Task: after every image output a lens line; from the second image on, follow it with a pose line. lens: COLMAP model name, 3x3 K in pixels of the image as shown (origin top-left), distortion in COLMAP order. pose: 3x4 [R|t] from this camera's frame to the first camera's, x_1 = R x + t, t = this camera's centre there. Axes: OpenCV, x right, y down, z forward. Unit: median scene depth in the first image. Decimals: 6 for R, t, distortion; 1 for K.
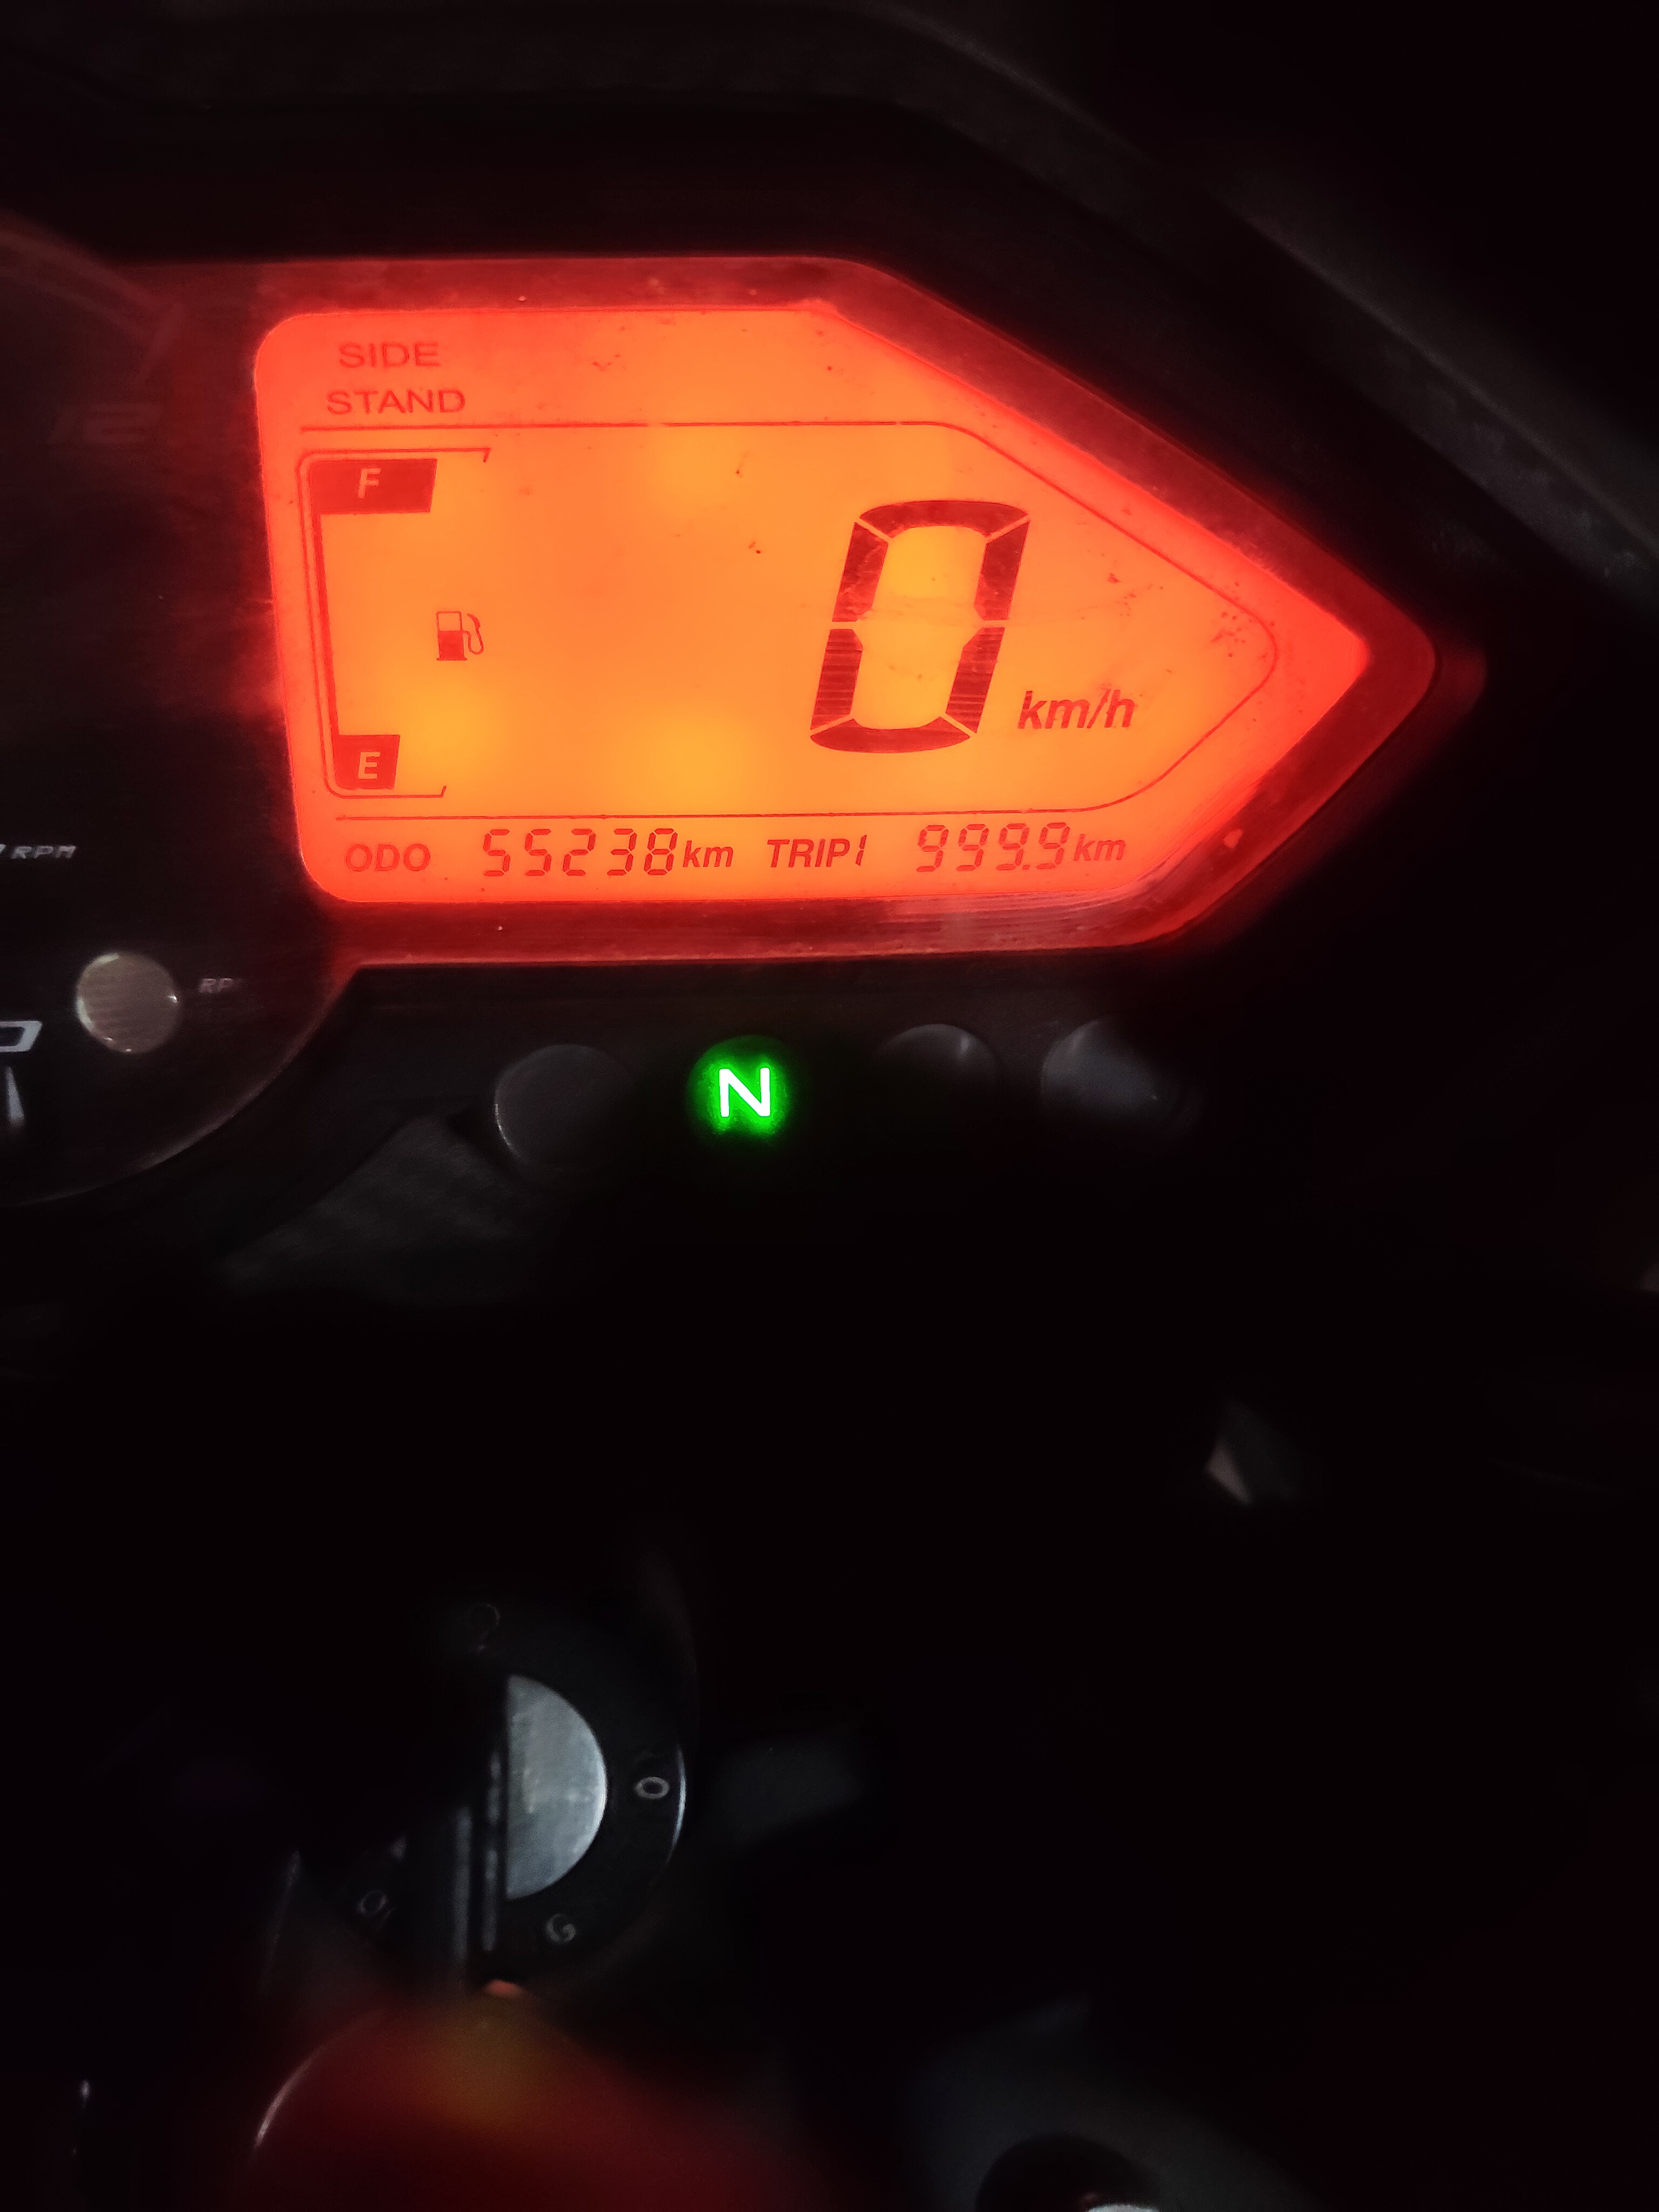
lens RADIAL K [[1730.5, 0, 830.4], [0, 1730.5, 1169.7], [0, 0, 1]] dist [0.002871, -0.151643]
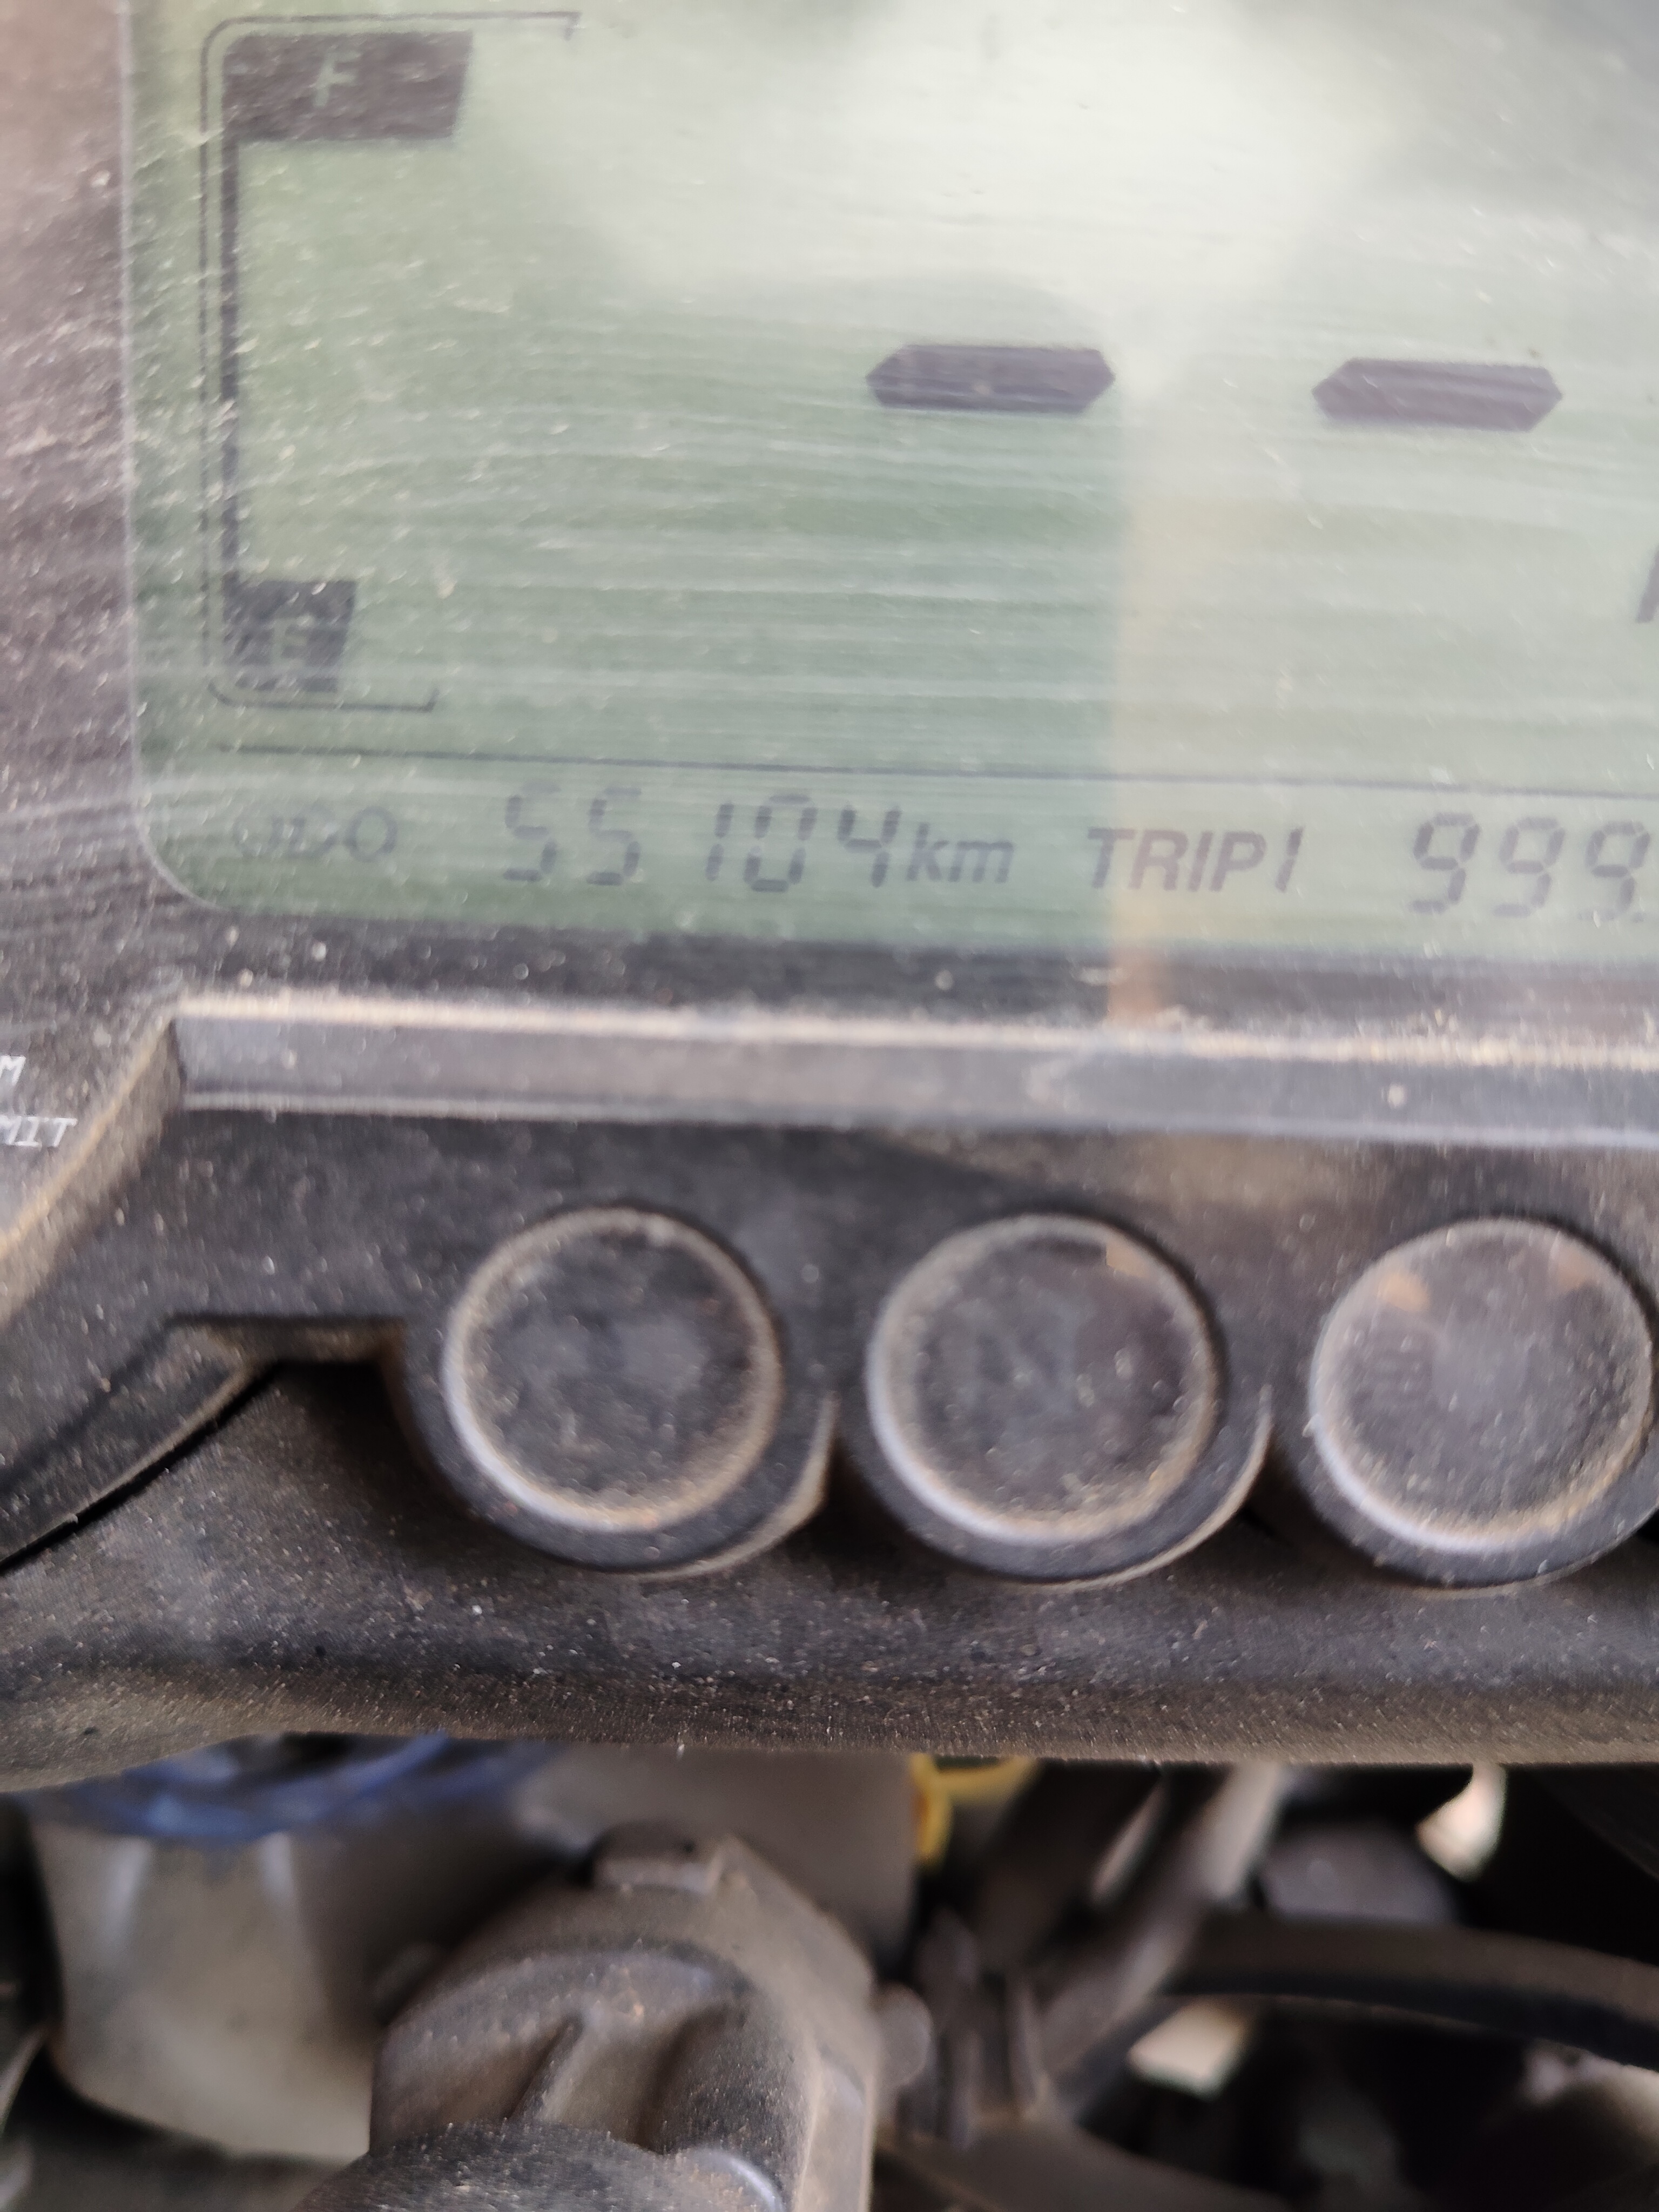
lens RADIAL K [[1799.1, 0, 769.0], [0, 1799.1, 1136.7], [0, 0, 1]] dist [-0.012798, -0.109059]
pose [[0.990174, 0.054215, -0.128904, -0.056389], [-0.076722, 0.981284, -0.176624, -0.014117], [0.116916, 0.184778, 0.975801, 0.532372]]
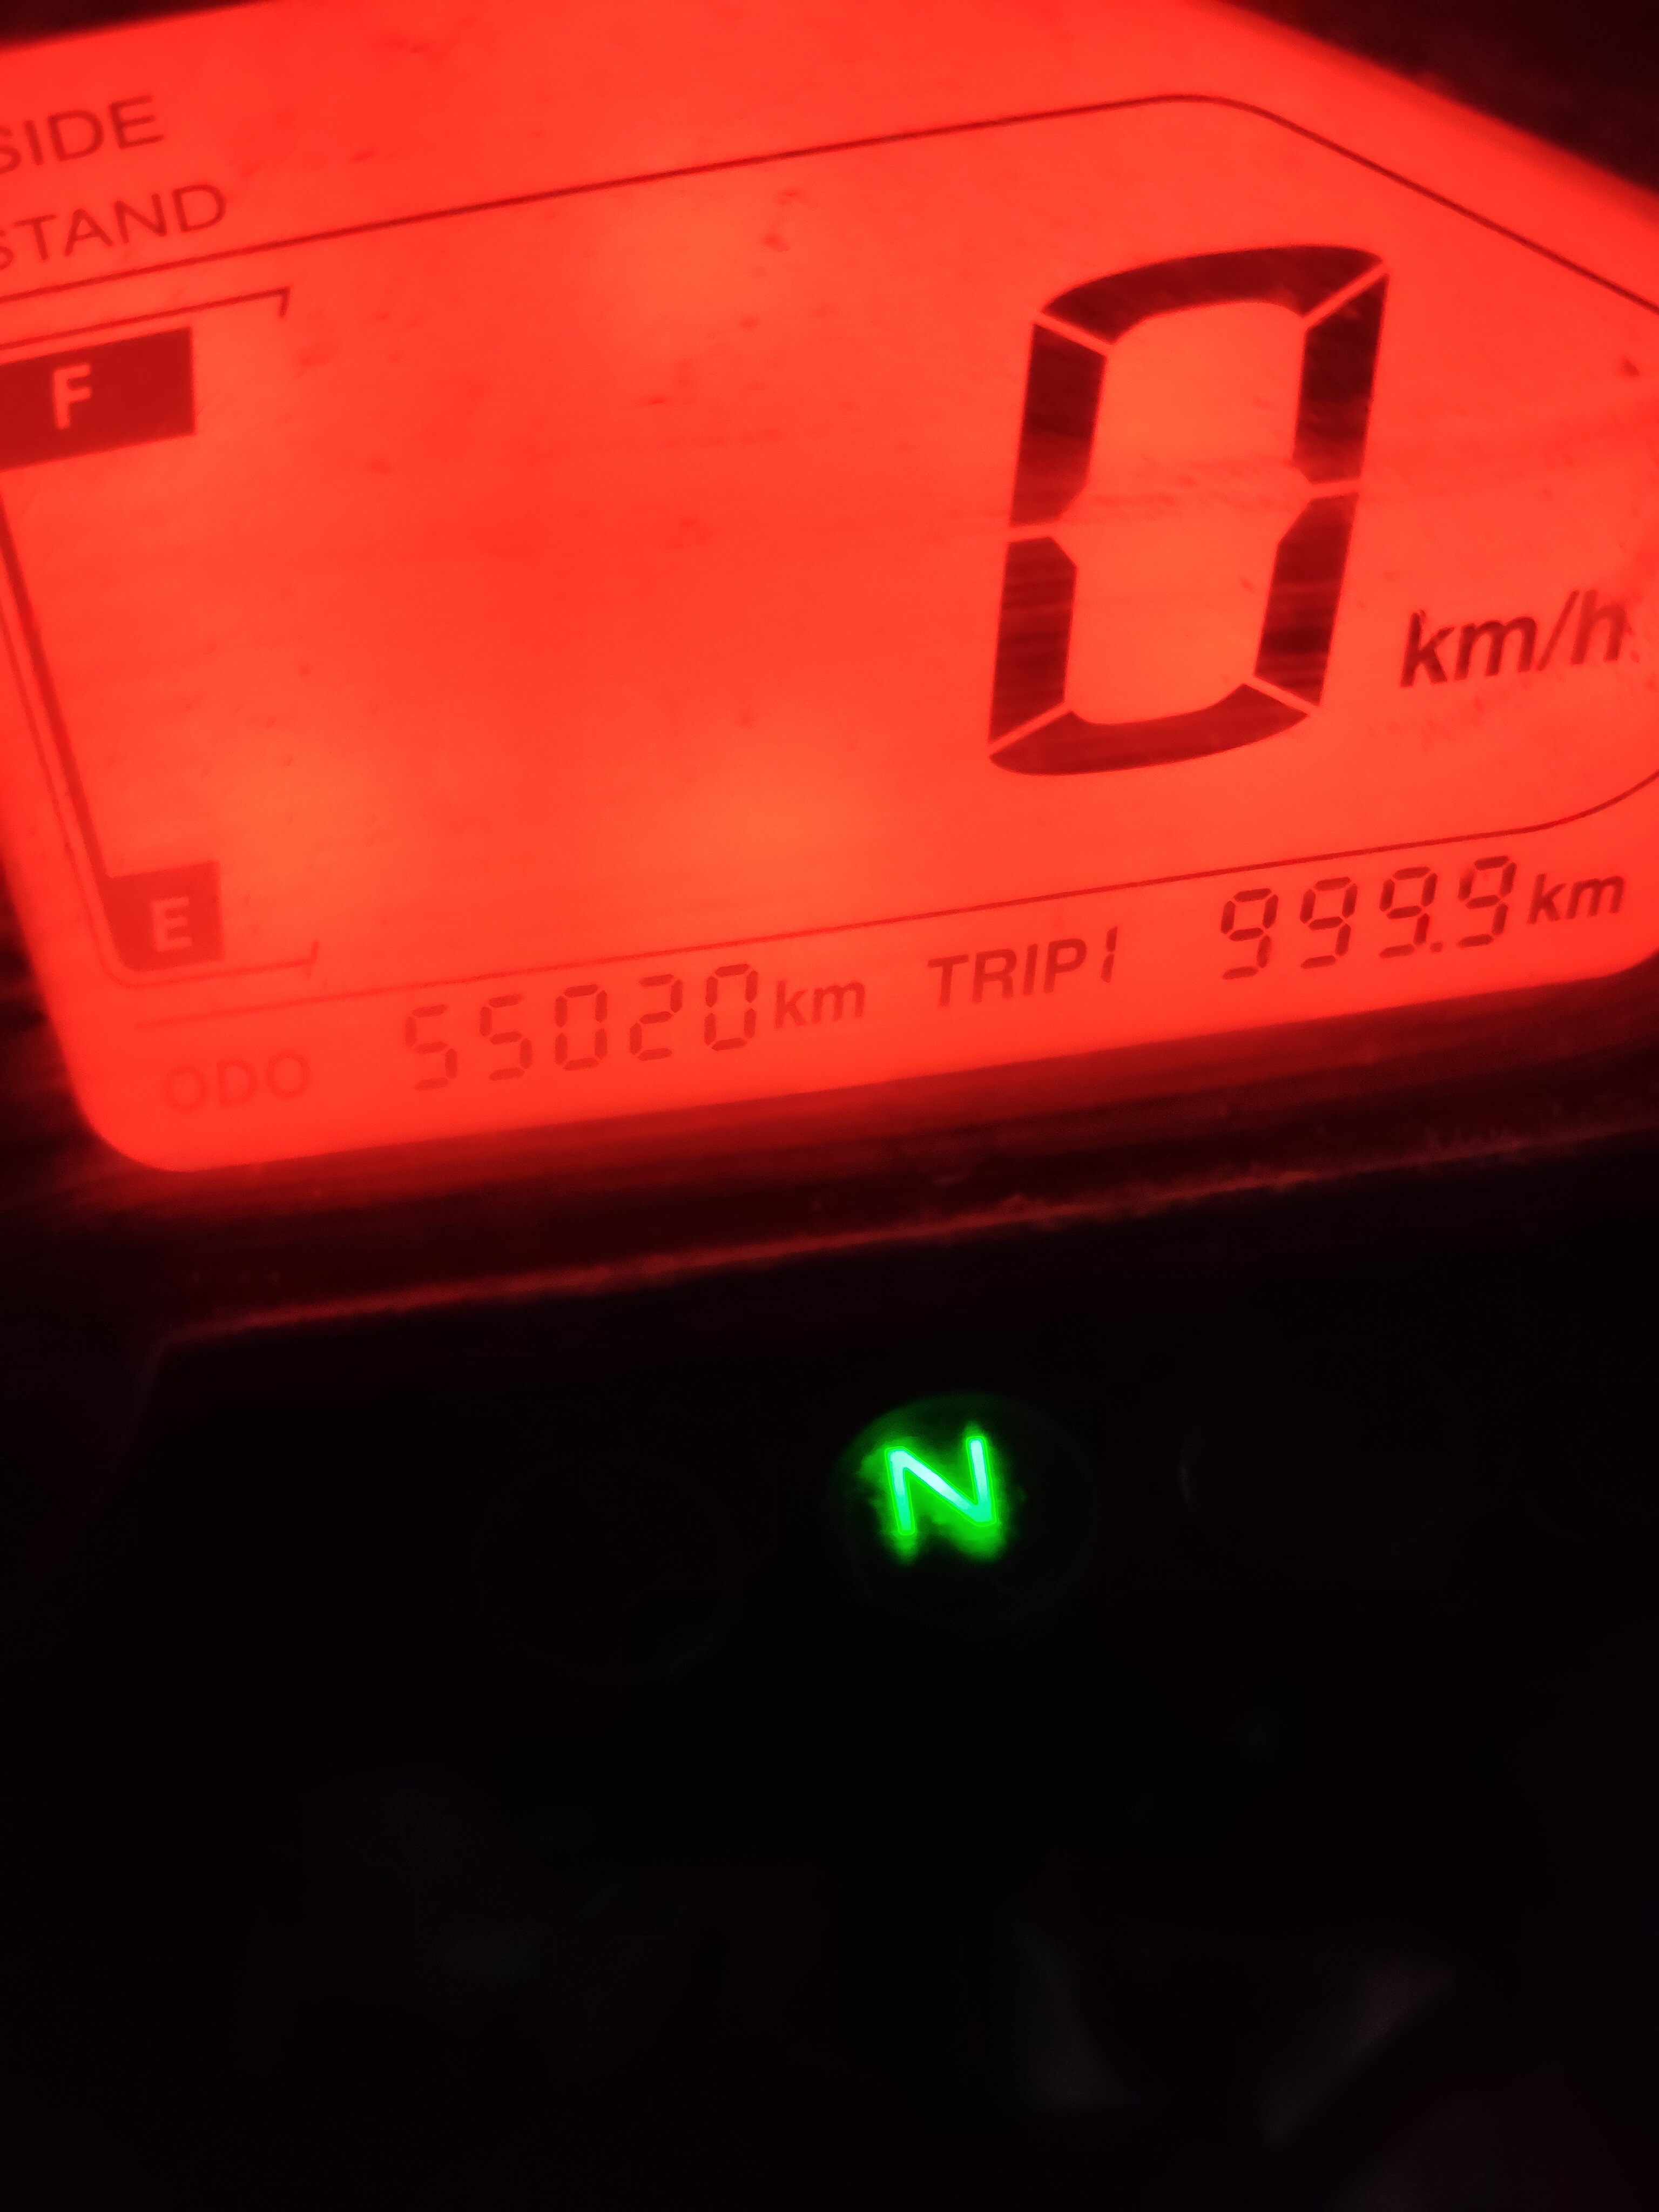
lens RADIAL K [[1799.1, 0, 825.7], [0, 1799.1, 1108.1], [0, 0, 1]] dist [-0.012798, -0.109059]
pose [[0.987839, -0.111561, -0.108299, -0.013506], [0.114540, 0.993182, 0.021676, -0.163917], [0.105142, -0.033817, 0.993882, 0.461702]]
